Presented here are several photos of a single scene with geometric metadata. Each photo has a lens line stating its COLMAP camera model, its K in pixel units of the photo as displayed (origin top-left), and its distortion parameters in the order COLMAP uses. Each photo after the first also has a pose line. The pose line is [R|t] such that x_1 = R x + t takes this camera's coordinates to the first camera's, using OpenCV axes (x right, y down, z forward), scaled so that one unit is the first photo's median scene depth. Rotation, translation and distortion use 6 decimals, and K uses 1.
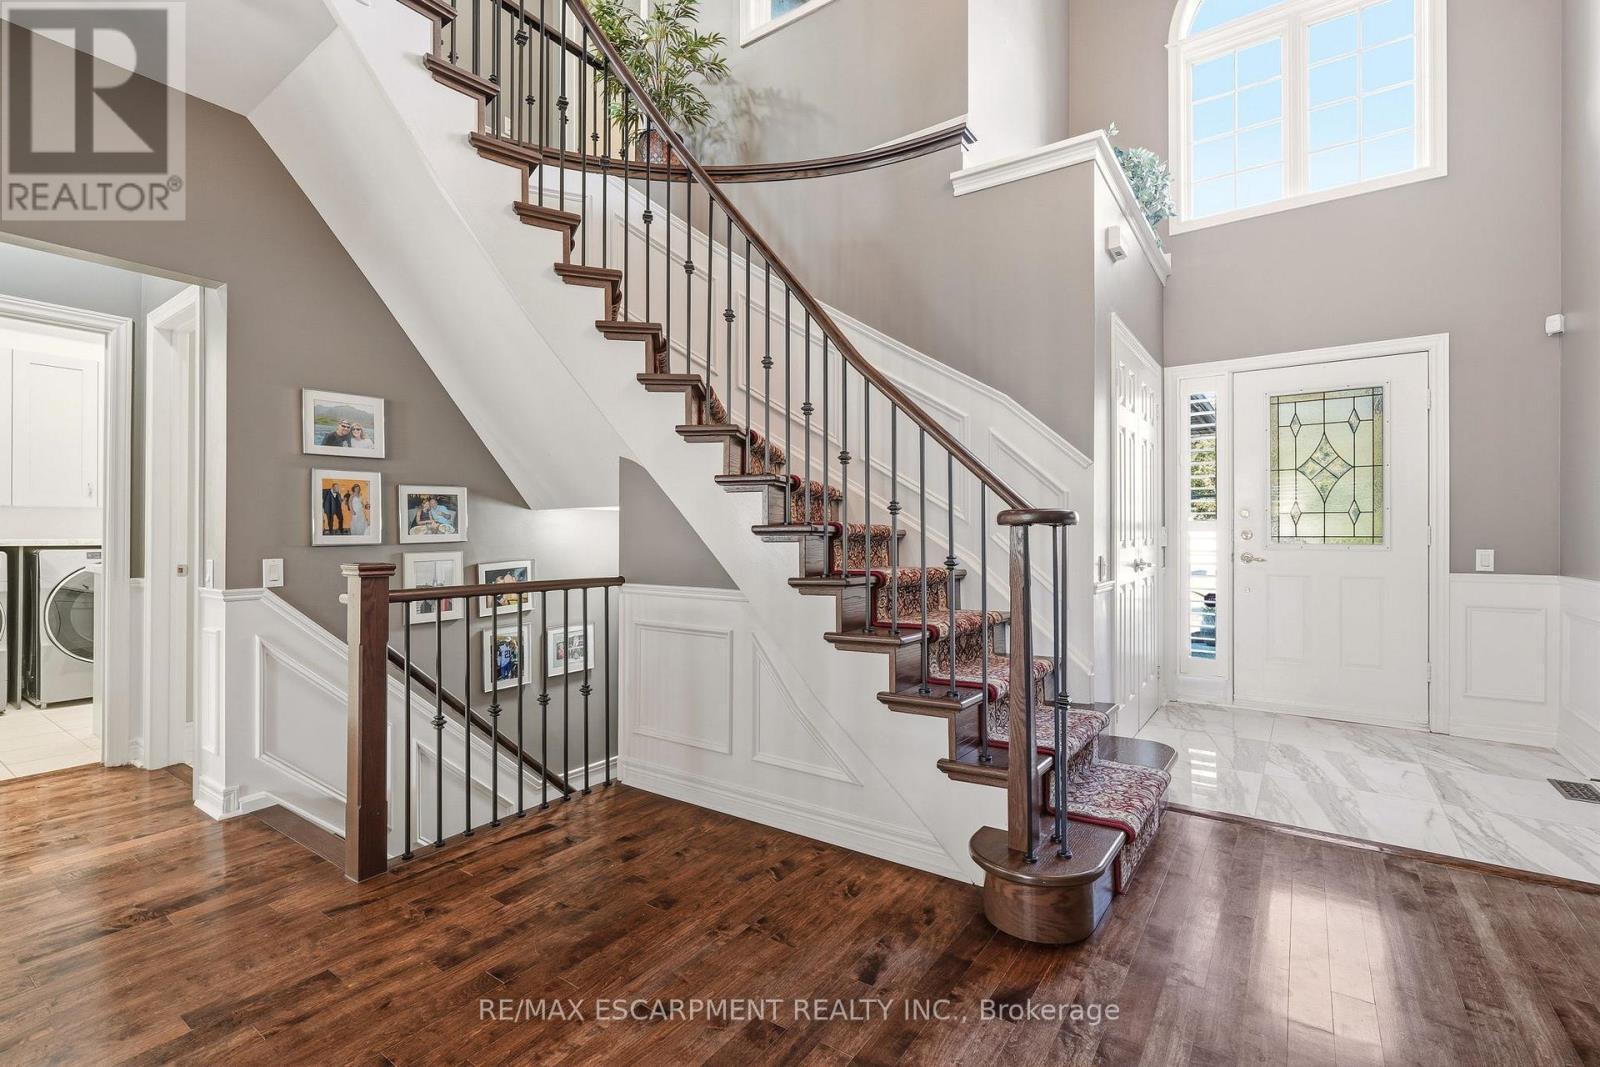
lens RADIAL K [[715.7, 0, 797.8], [0, 715.7, 531.3], [0, 0, 1]] dist [-0.009983, 0.003773]
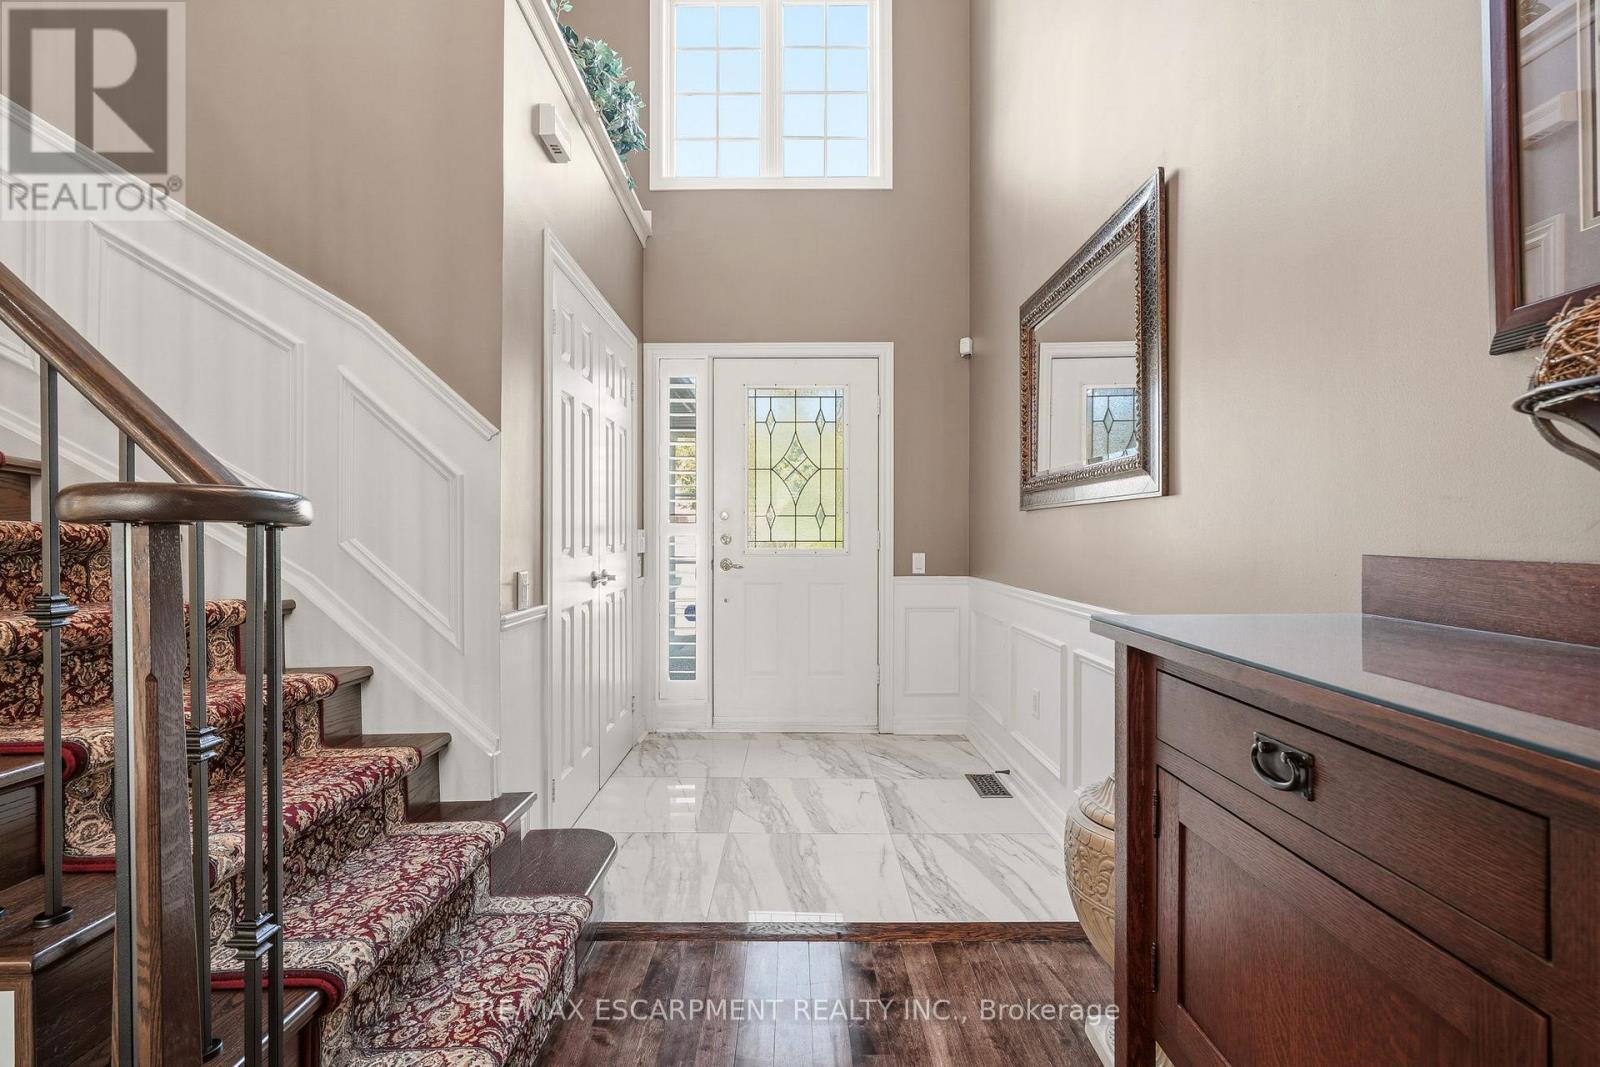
lens RADIAL K [[715.7, 0, 797.8], [0, 715.7, 531.3], [0, 0, 1]] dist [-0.009983, 0.003773]
pose [[0.812543, 0.004303, 0.582885, 0.217704], [-0.002440, 0.999989, -0.003982, -0.002033], [-0.582896, 0.001813, 0.812545, 0.260648]]
